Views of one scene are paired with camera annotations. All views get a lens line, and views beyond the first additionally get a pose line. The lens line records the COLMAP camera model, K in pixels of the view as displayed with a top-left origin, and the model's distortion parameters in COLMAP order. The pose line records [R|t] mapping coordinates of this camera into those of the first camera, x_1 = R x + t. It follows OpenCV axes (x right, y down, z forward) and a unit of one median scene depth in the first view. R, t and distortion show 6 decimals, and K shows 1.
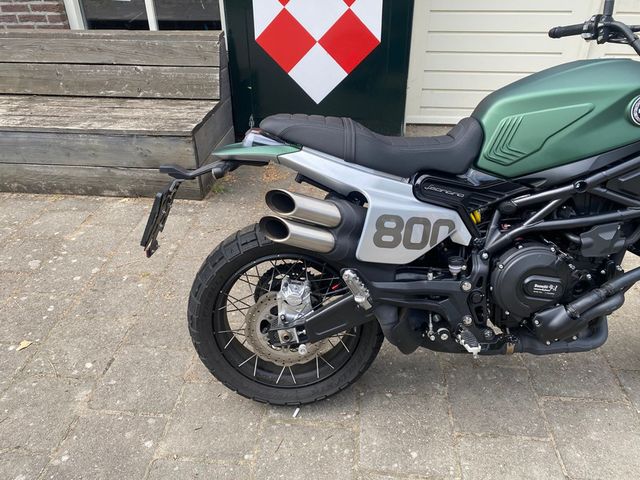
lens RADIAL K [[486.3, 0, 318.1], [0, 486.3, 240.3], [0, 0, 1]] dist [0.040543, -0.049145]
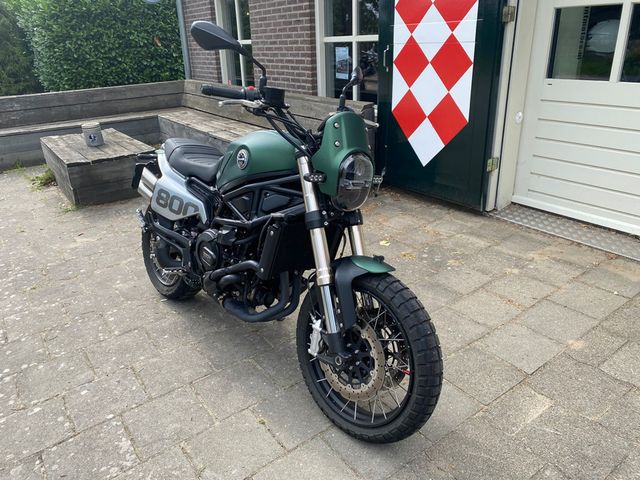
lens RADIAL K [[486.3, 0, 318.1], [0, 486.3, 240.3], [0, 0, 1]] dist [0.040543, -0.049145]
pose [[0.646897, 0.276682, -0.710613, 1.661259], [-0.363629, 0.931012, 0.031472, -0.124991], [0.670297, 0.238040, 0.702878, 0.069913]]
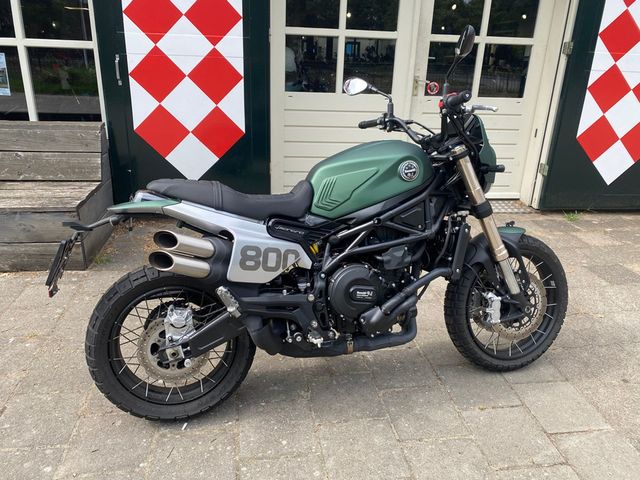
lens RADIAL K [[486.3, 0, 318.1], [0, 486.3, 240.3], [0, 0, 1]] dist [0.040543, -0.049145]
pose [[0.969985, -0.044569, 0.239044, 0.005553], [0.086215, 0.982230, -0.166709, 0.148127], [-0.227366, 0.182315, 0.956591, -0.300492]]
